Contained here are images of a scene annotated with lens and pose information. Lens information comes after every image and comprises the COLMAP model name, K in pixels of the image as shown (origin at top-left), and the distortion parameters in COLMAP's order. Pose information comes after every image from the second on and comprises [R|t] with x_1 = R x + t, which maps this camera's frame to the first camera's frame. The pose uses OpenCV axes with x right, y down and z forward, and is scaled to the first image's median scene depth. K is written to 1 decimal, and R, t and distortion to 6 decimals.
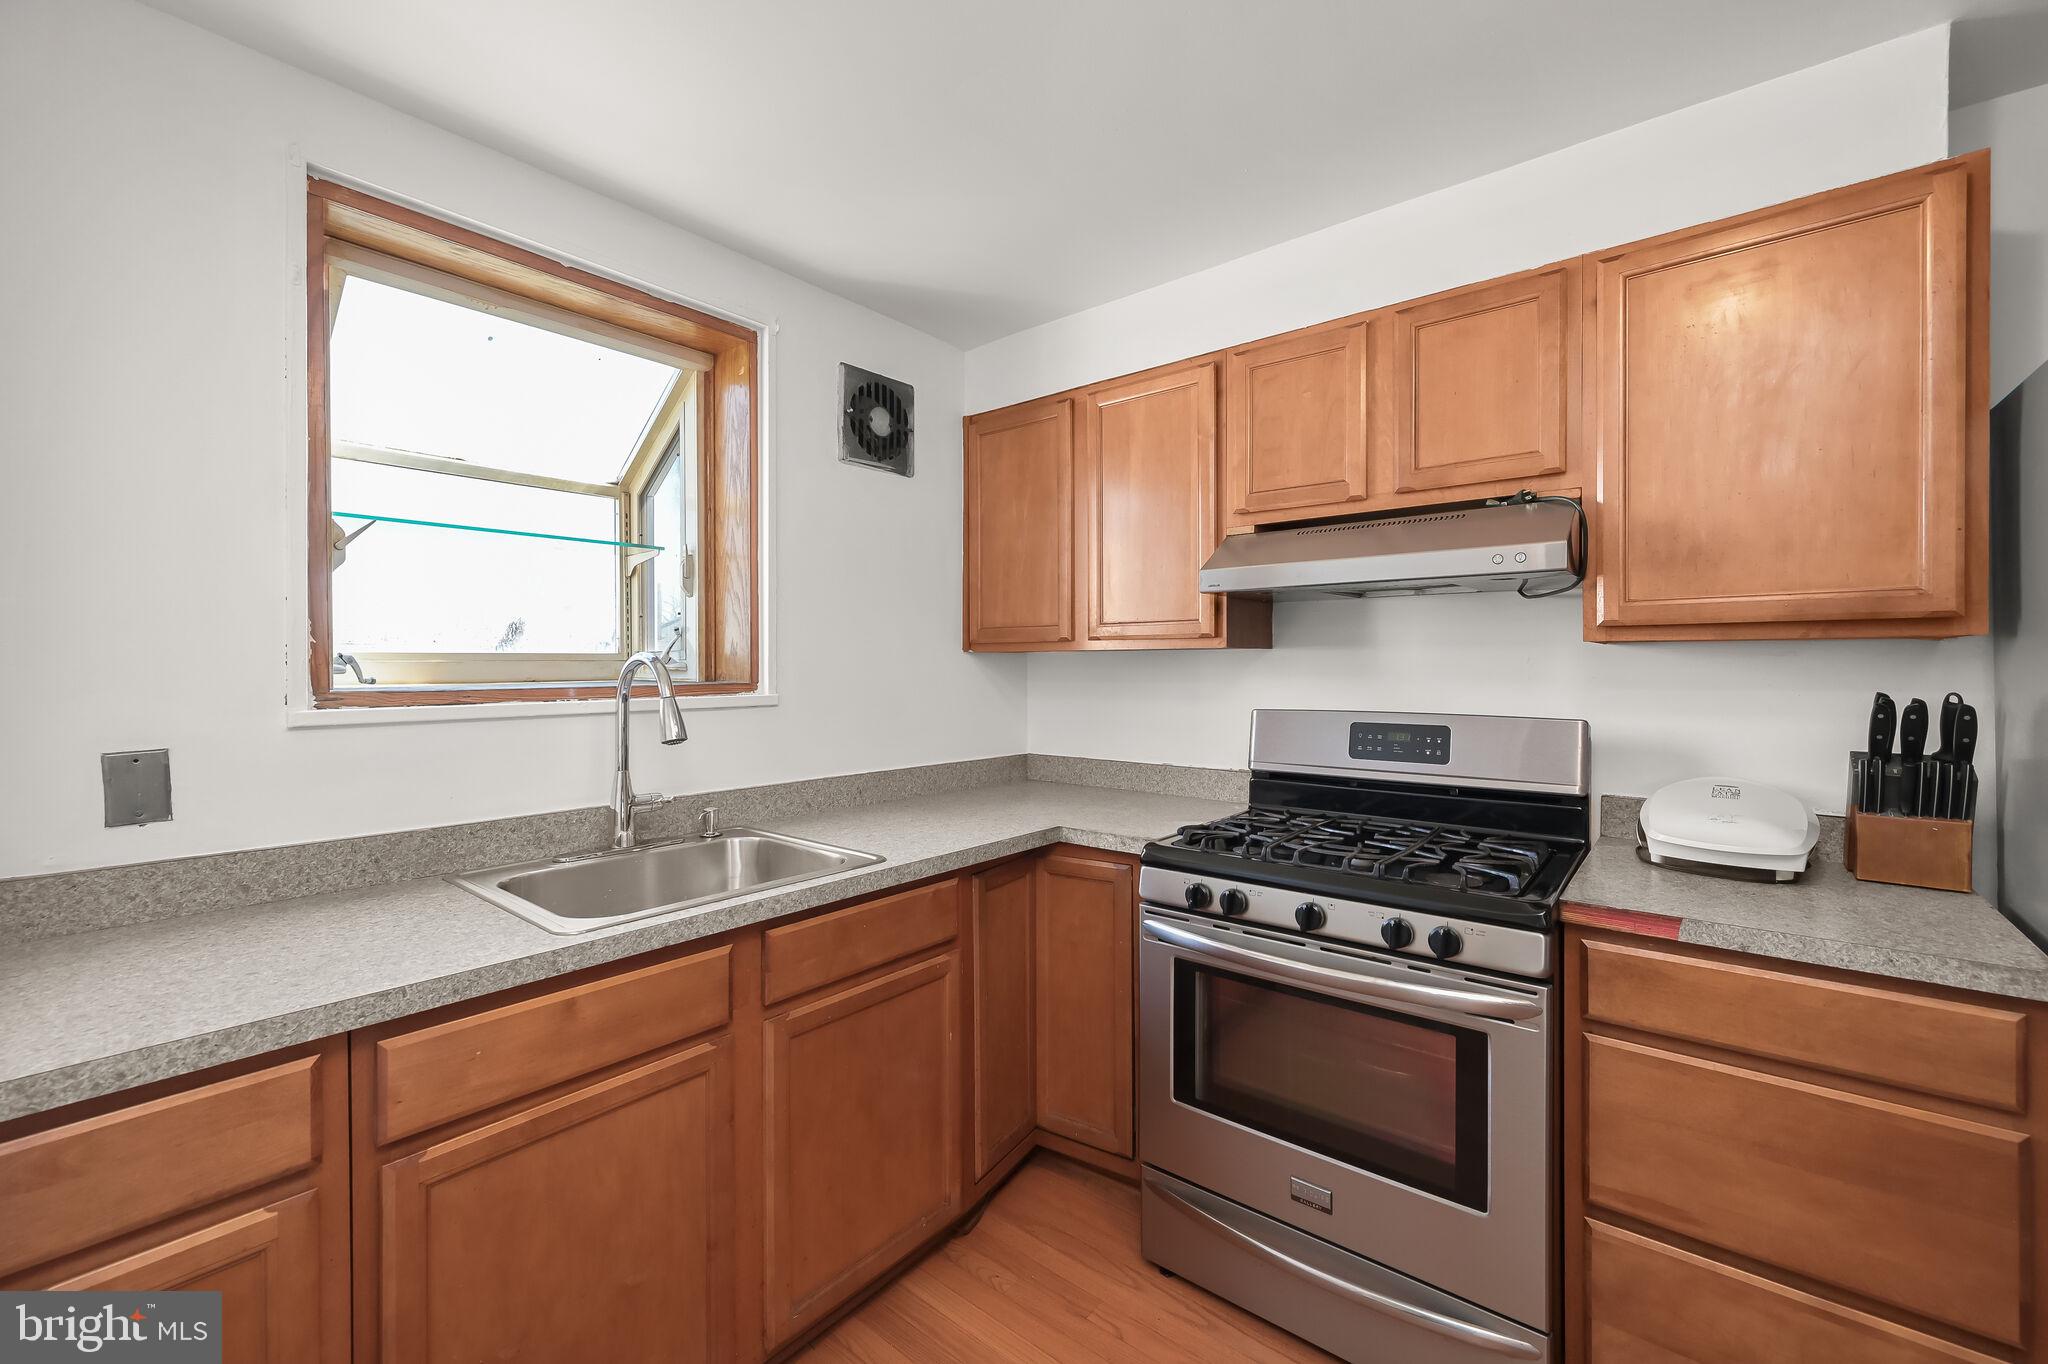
lens RADIAL K [[839.9, 0, 1031.1], [0, 839.9, 672.6], [0, 0, 1]] dist [0.010268, -0.000528]
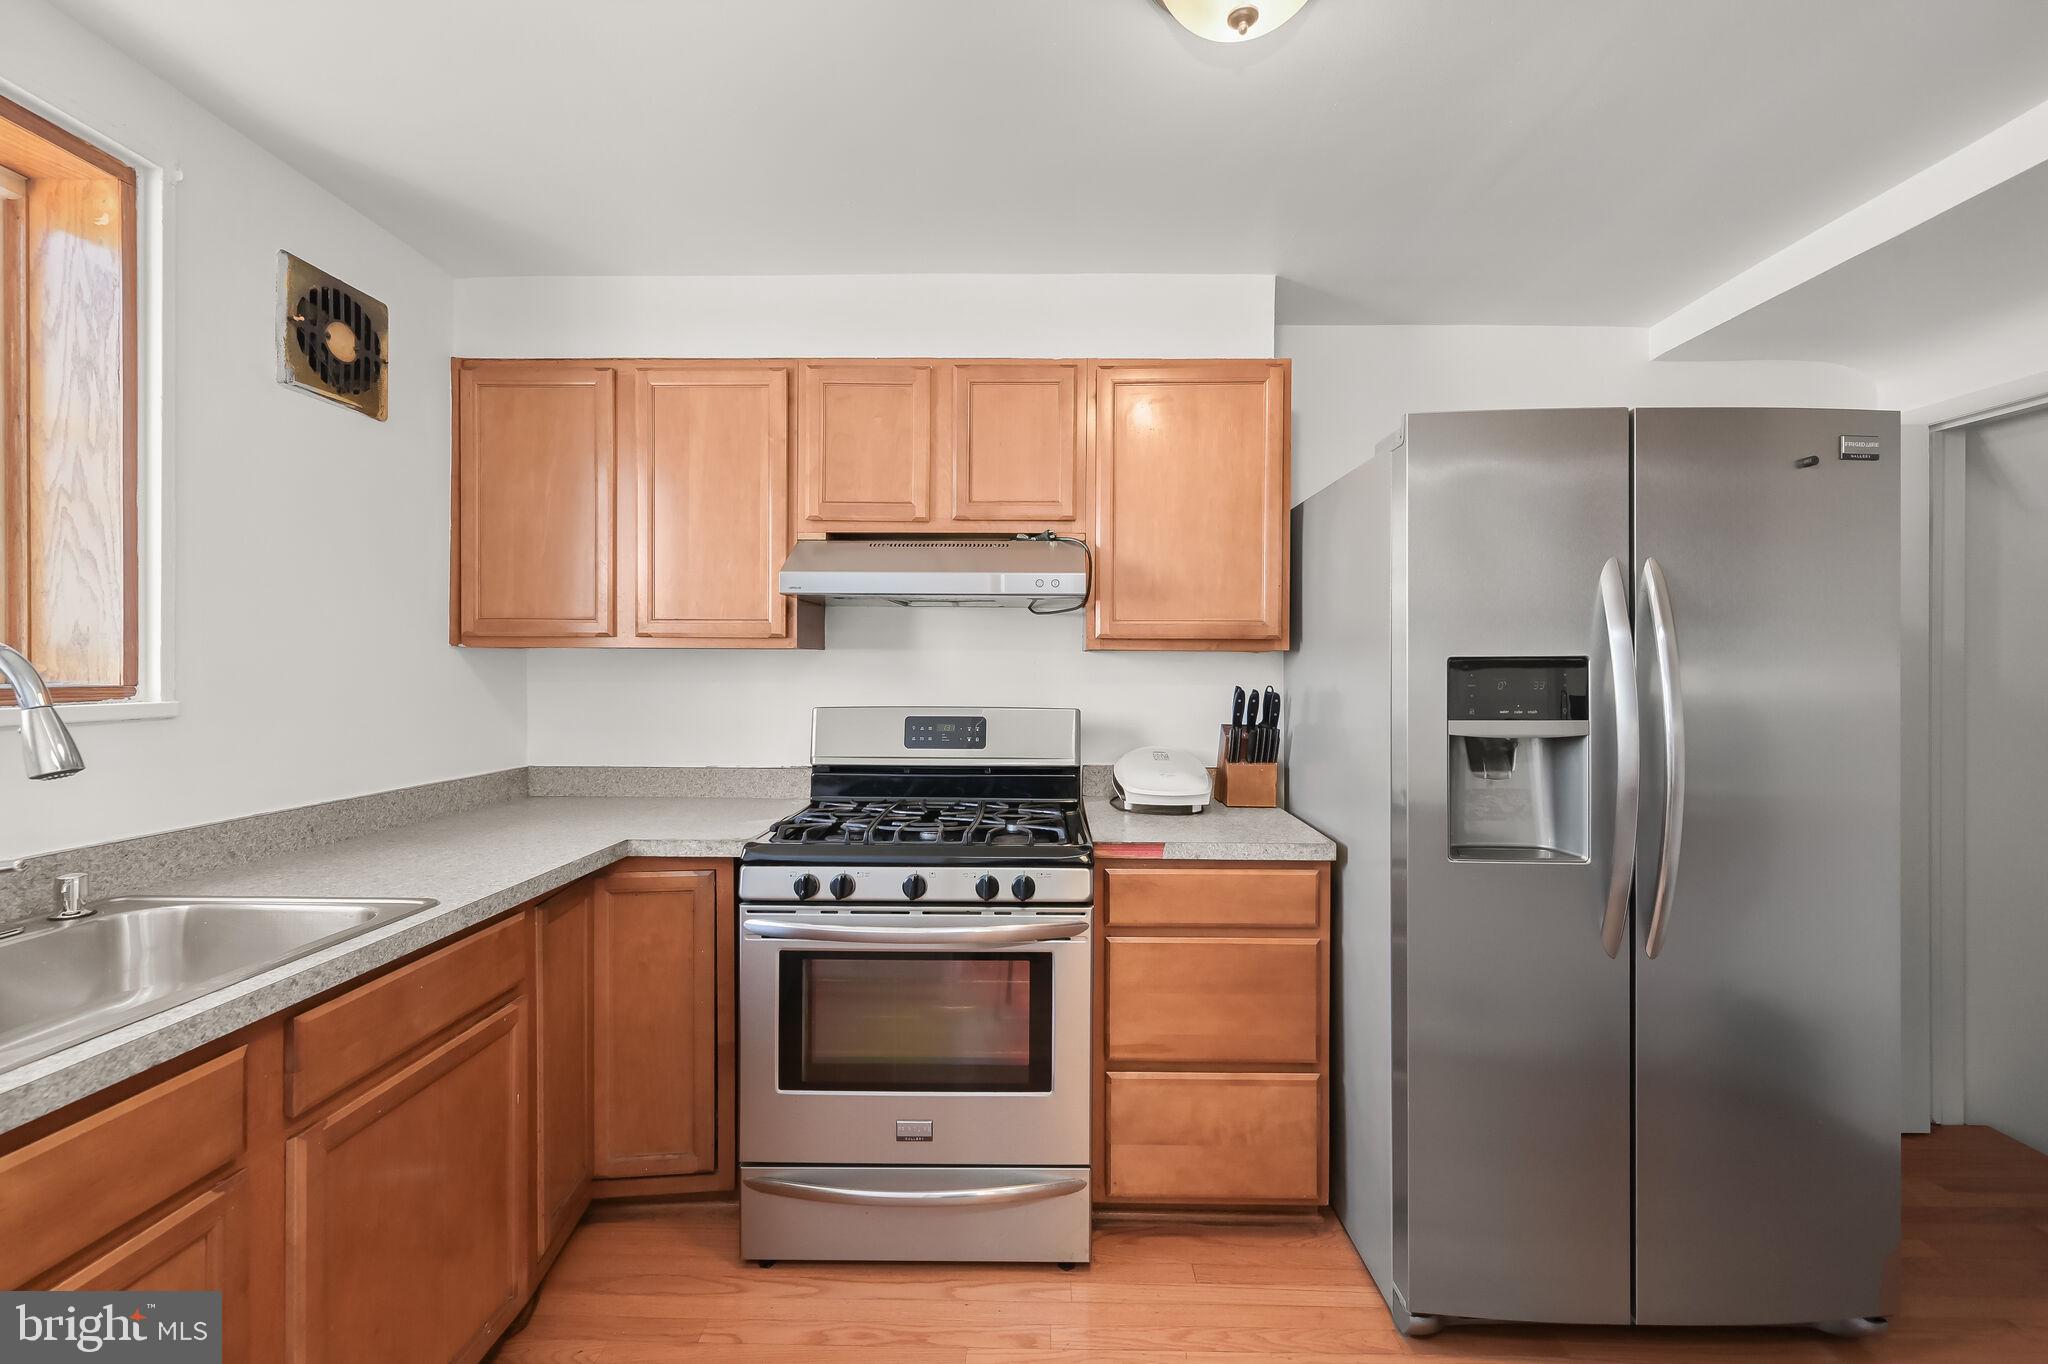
lens RADIAL K [[839.9, 0, 1029.1], [0, 839.9, 678.2], [0, 0, 1]] dist [0.010268, -0.000528]
pose [[0.786787, -0.000961, 0.617224, -0.216553], [-0.001802, 0.999991, 0.003855, 0.003497], [-0.617222, -0.004145, 0.786778, 0.011887]]
